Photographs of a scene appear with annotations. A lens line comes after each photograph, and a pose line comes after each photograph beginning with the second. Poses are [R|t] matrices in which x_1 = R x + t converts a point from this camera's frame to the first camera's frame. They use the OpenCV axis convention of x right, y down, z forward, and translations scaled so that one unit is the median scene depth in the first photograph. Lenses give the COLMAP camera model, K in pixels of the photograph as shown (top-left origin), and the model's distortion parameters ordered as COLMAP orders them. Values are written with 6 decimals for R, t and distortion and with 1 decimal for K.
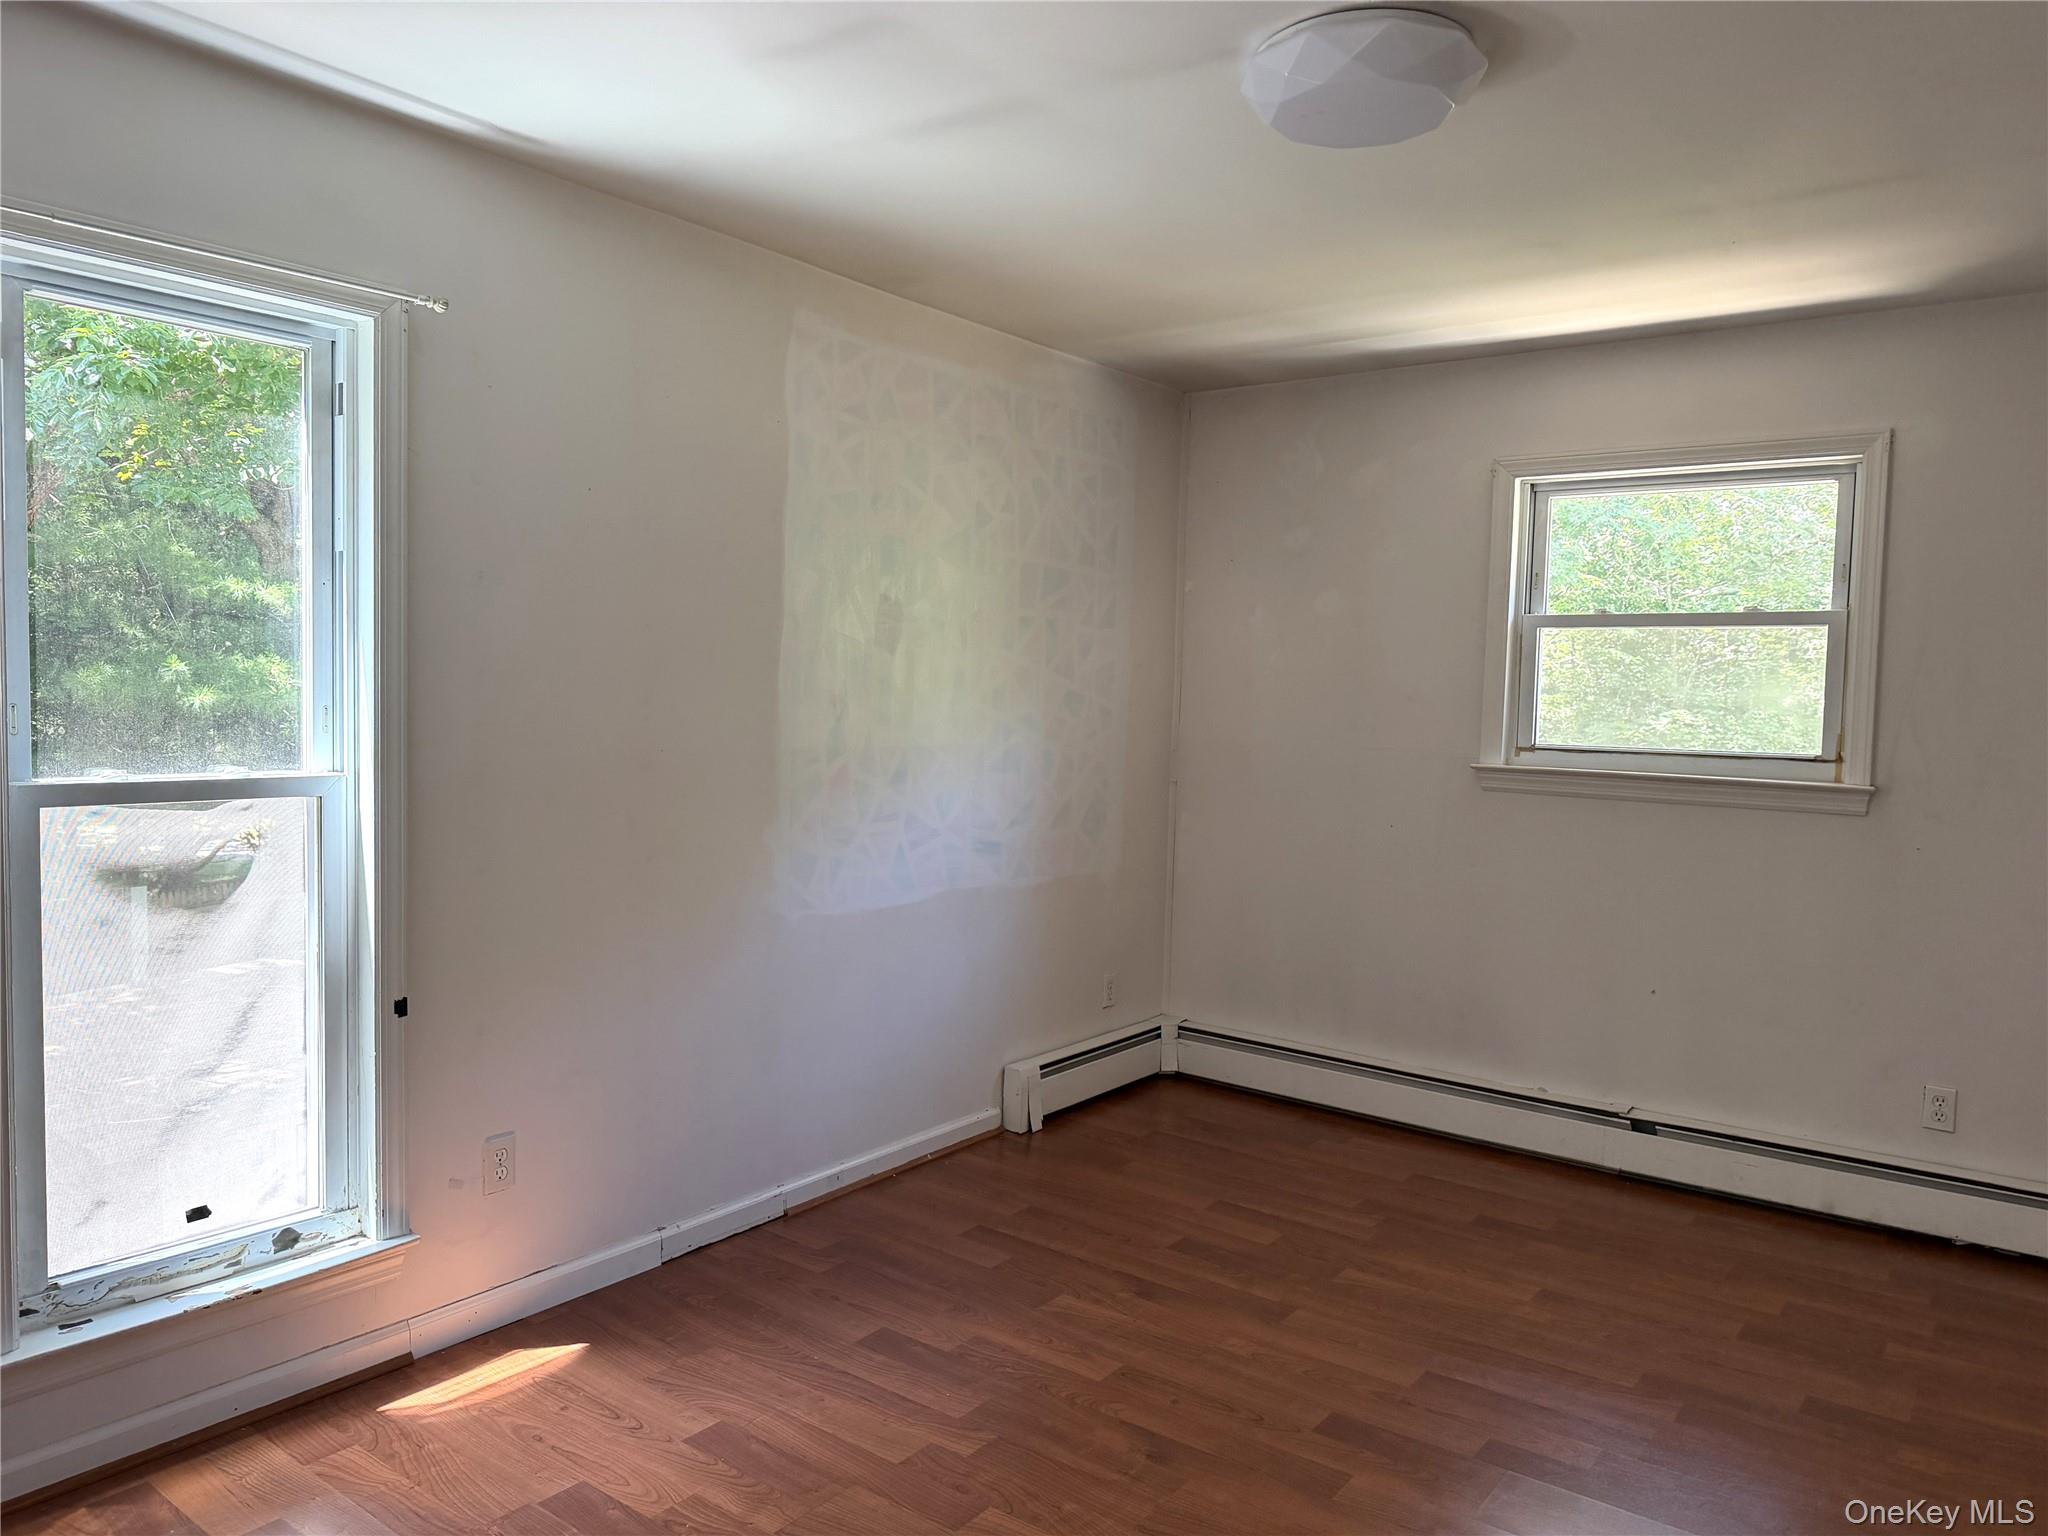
lens RADIAL K [[1422.9, 0, 1024.0], [0, 1422.9, 768.0], [0, 0, 1]] dist [0.115032, -0.193369]
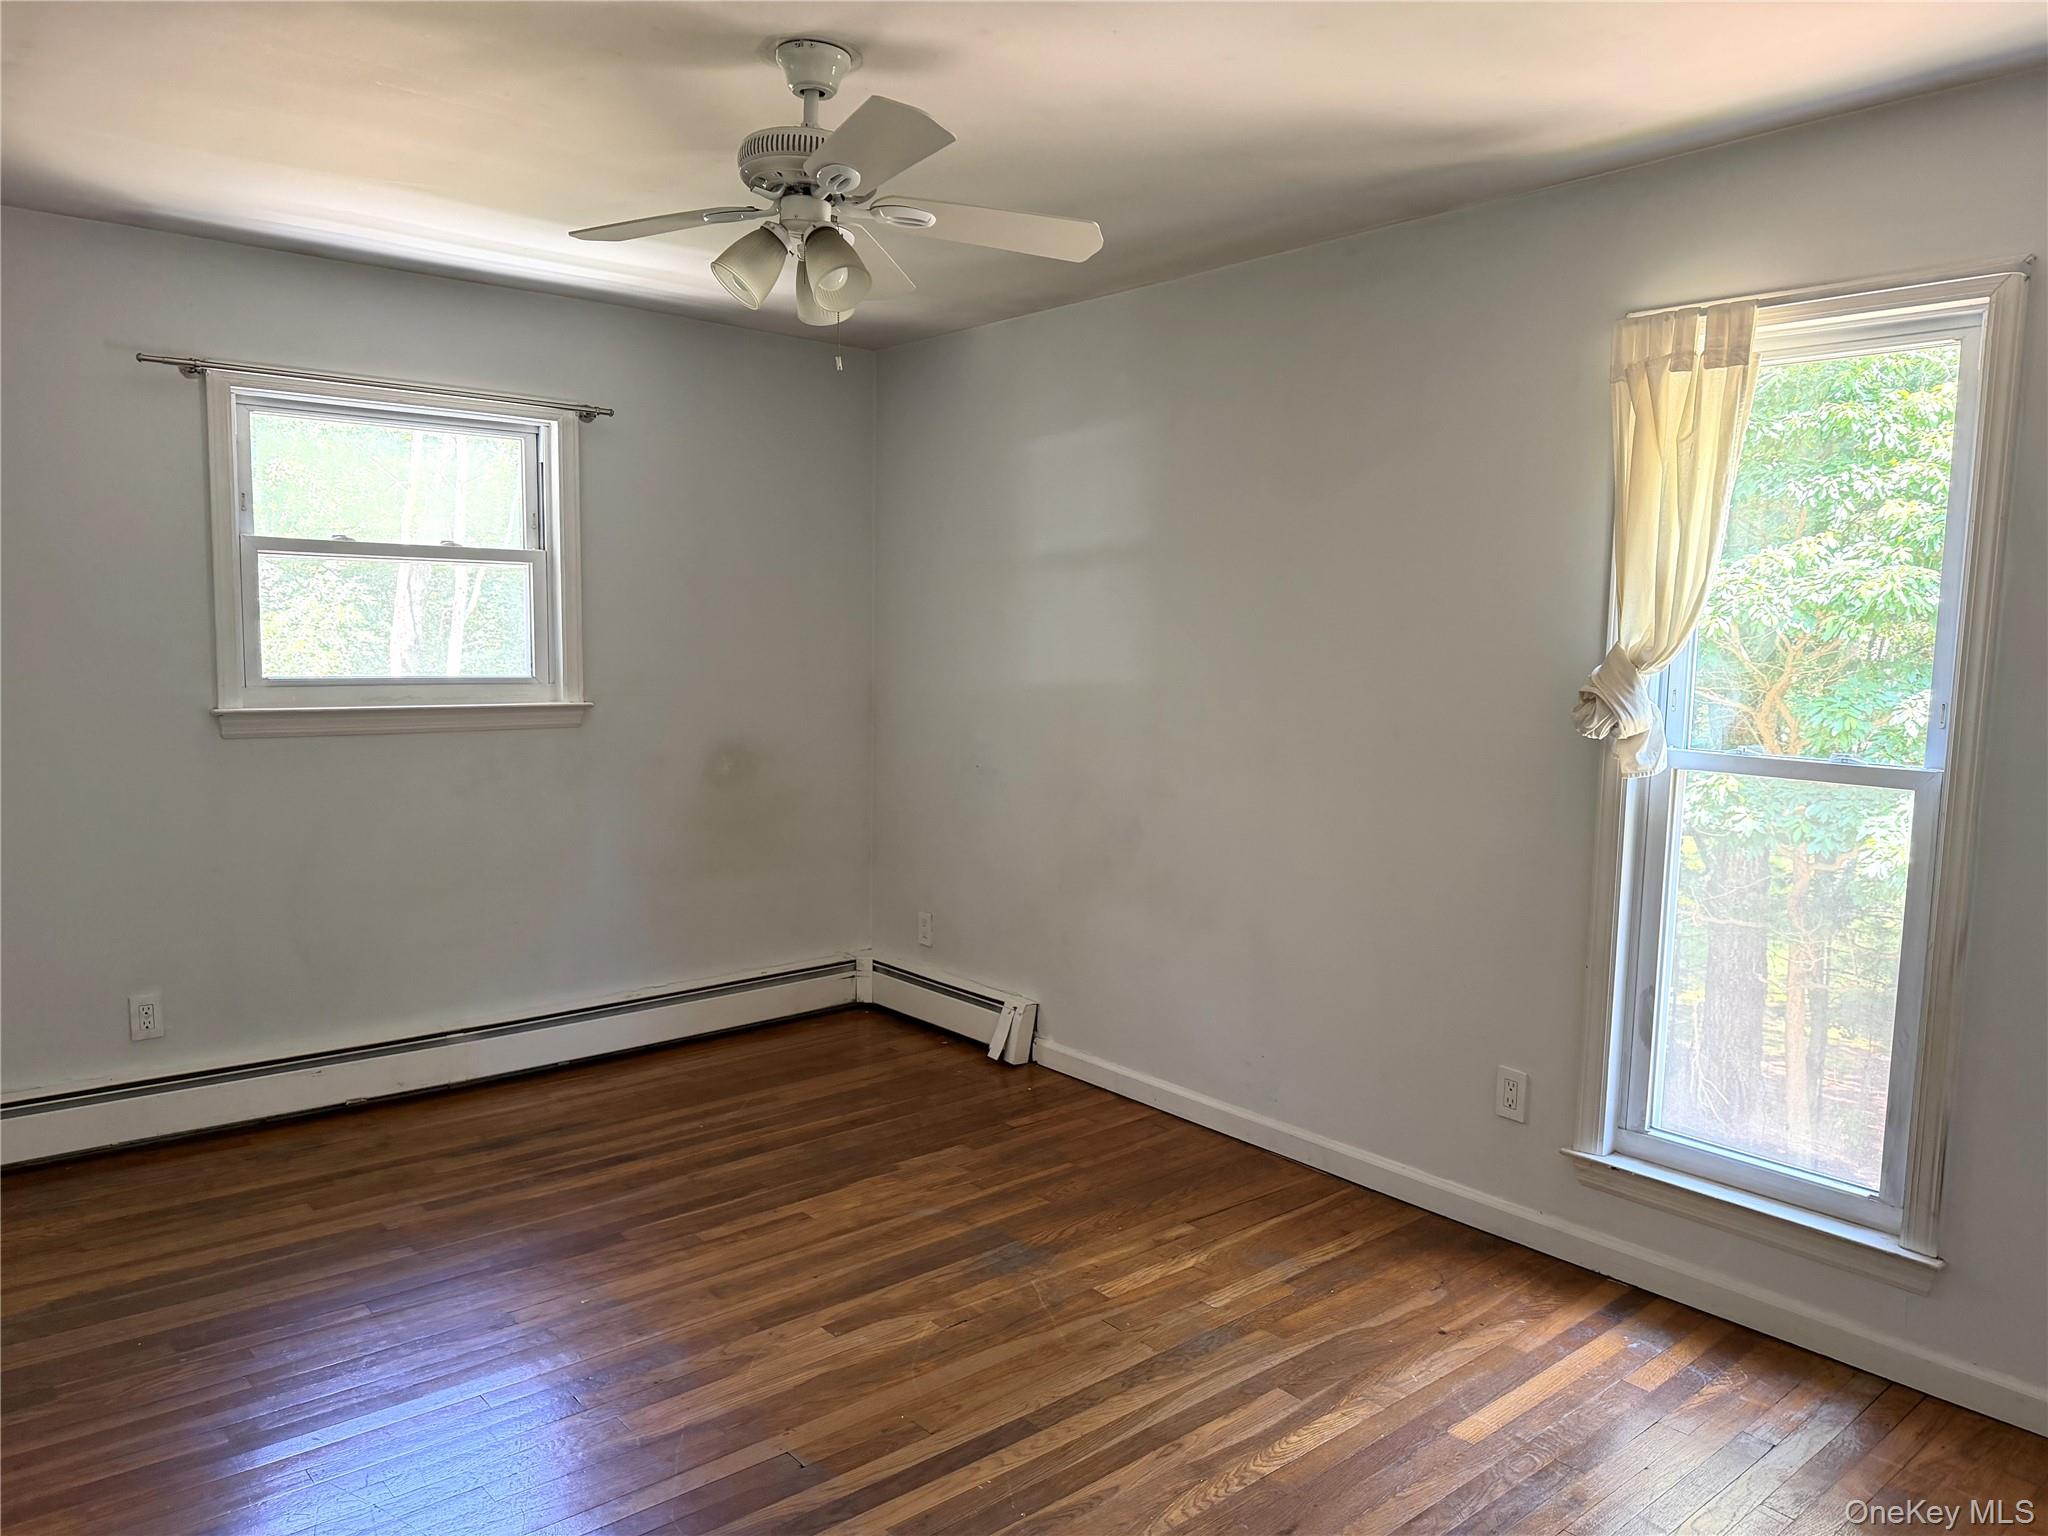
lens RADIAL K [[1422.9, 0, 1024.0], [0, 1422.9, 768.0], [0, 0, 1]] dist [0.115032, -0.193369]
pose [[0.191237, -0.105720, 0.975834, -0.511800], [0.045152, 0.994078, 0.098848, -0.032956], [-0.980505, 0.025158, 0.194878, 0.396062]]
